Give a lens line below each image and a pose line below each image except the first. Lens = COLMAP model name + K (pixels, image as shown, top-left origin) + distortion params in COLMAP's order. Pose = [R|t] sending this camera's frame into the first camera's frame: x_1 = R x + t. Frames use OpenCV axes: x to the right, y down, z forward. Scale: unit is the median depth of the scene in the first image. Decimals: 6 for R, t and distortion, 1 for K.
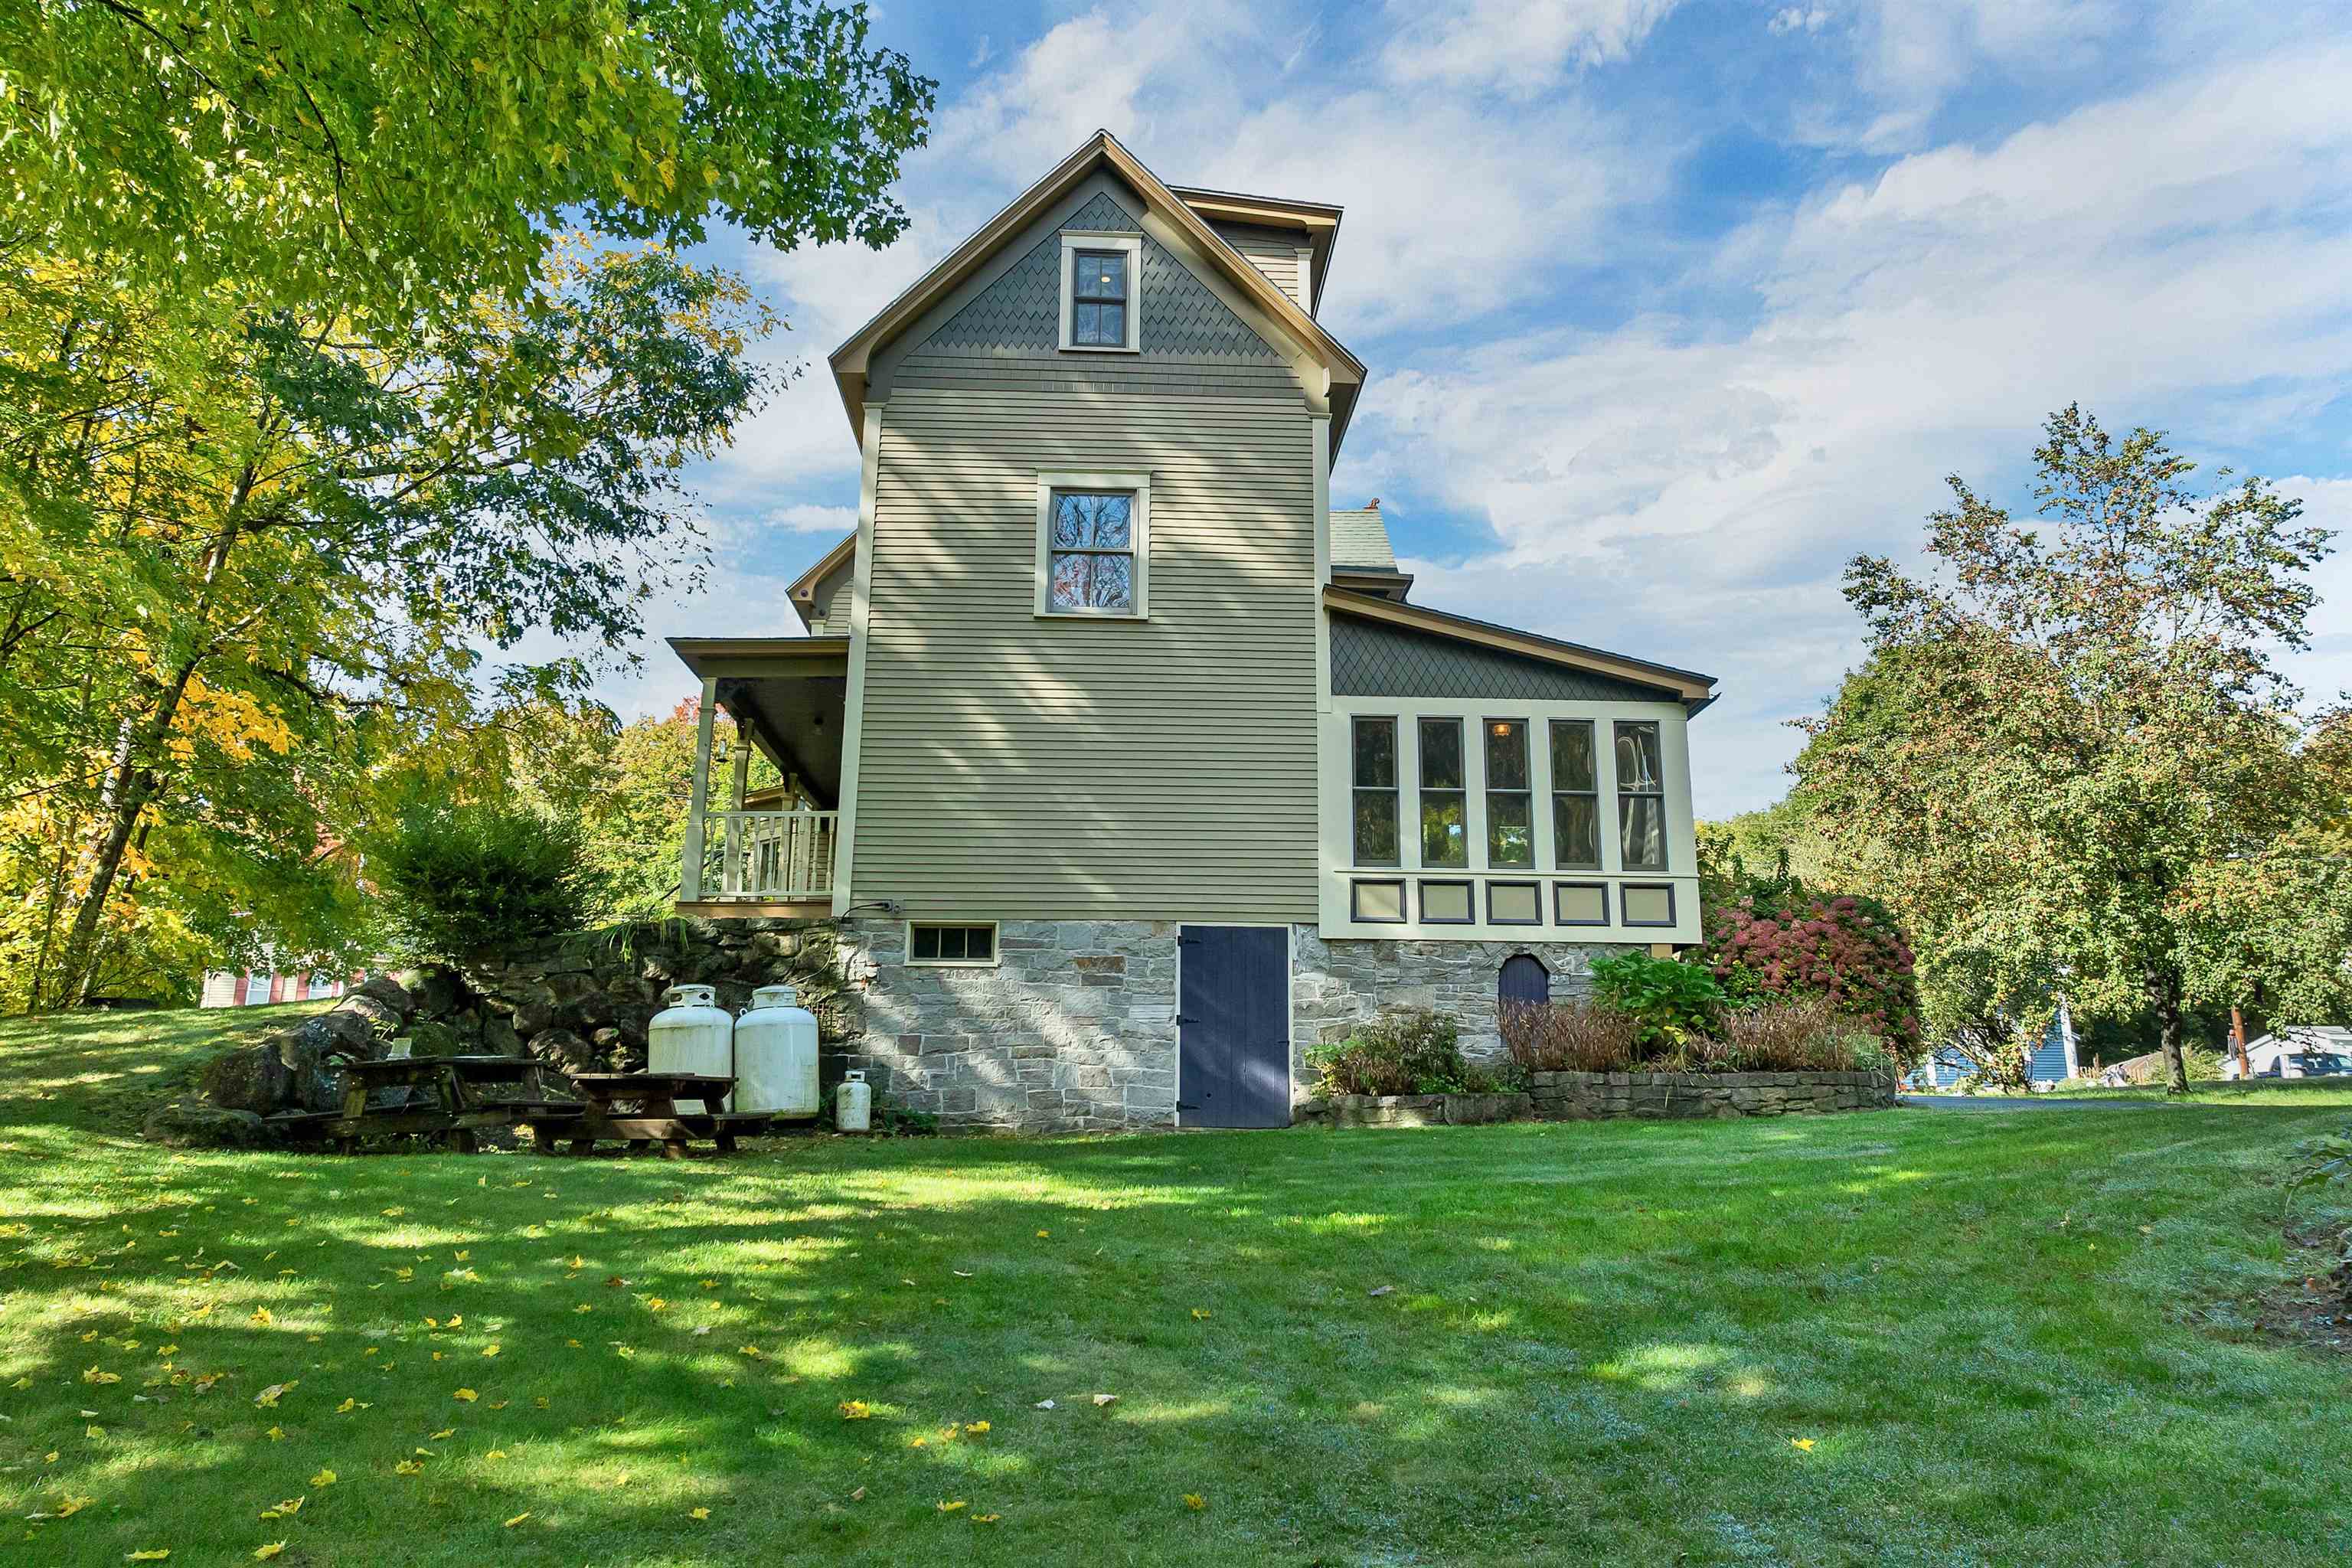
lens RADIAL K [[1718.9, 0, 1217.6], [0, 1718.9, 640.8], [0, 0, 1]] dist [-0.045726, 0.014614]
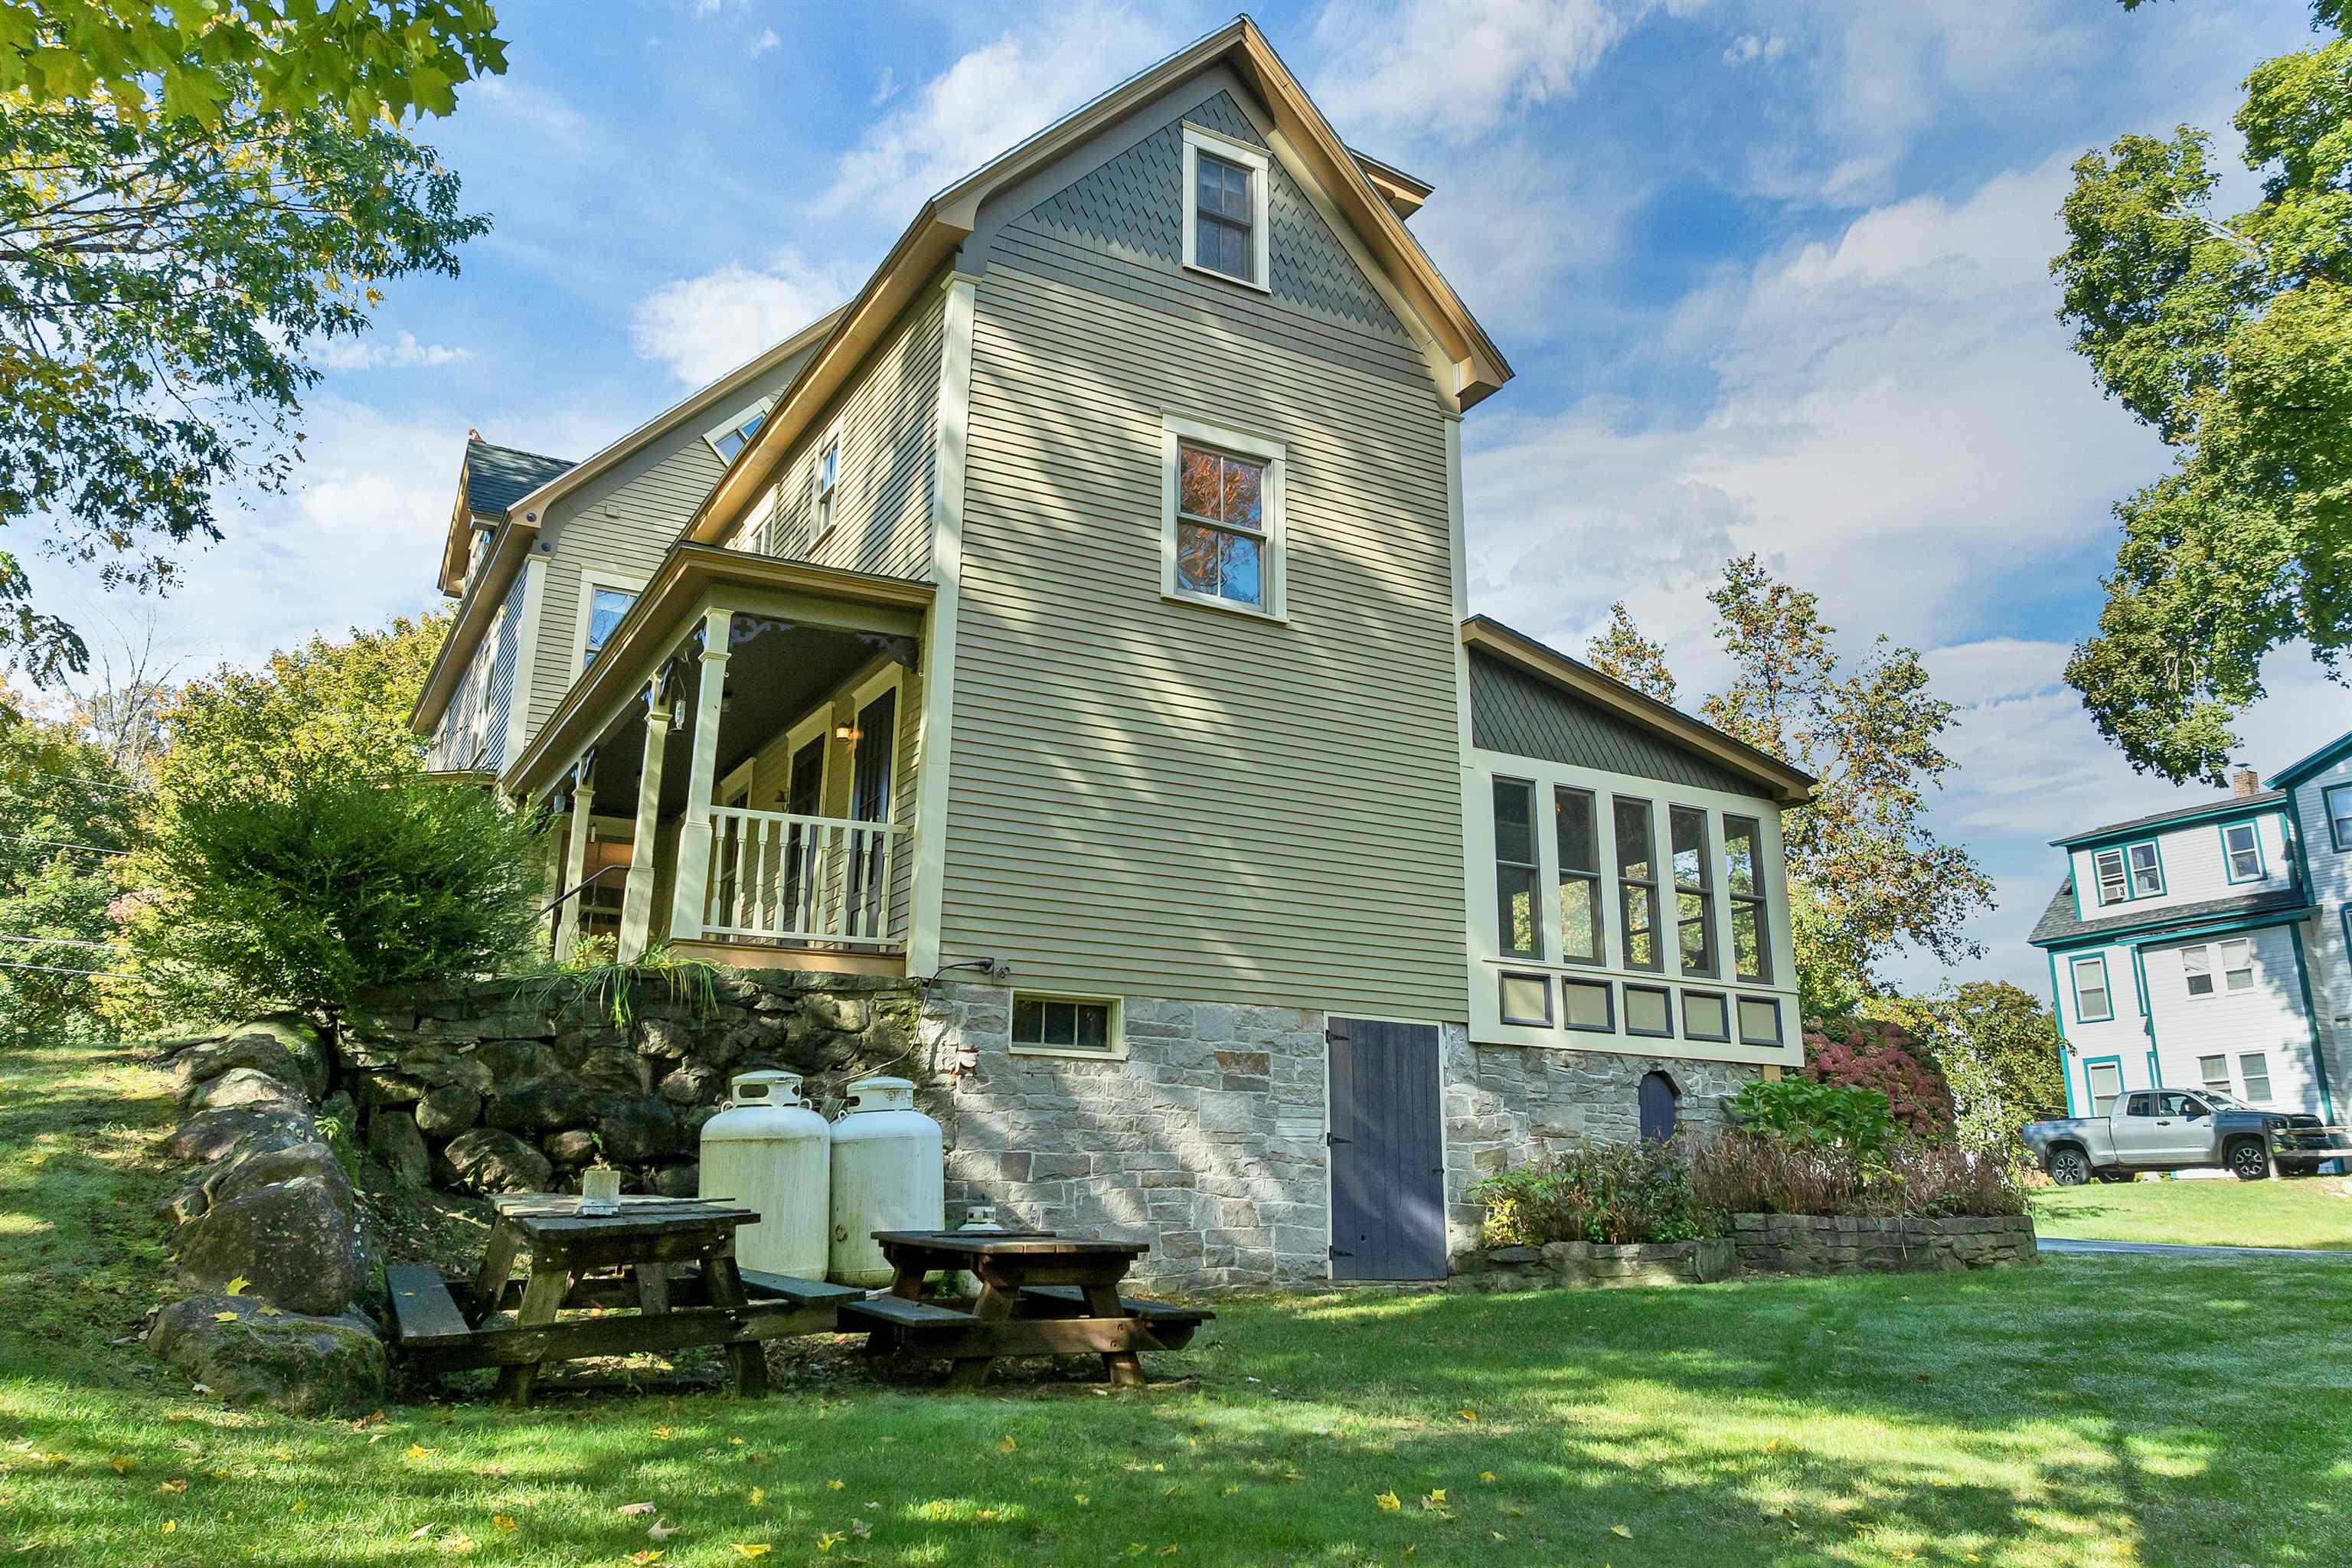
lens RADIAL K [[1718.9, 0, 1238.8], [0, 1718.9, 643.6], [0, 0, 1]] dist [-0.045726, 0.014614]
pose [[0.896874, 0.147322, 0.417030, -0.403429], [-0.130105, 0.989055, -0.069591, 0.056677], [-0.422718, 0.008156, 0.906225, 0.304051]]
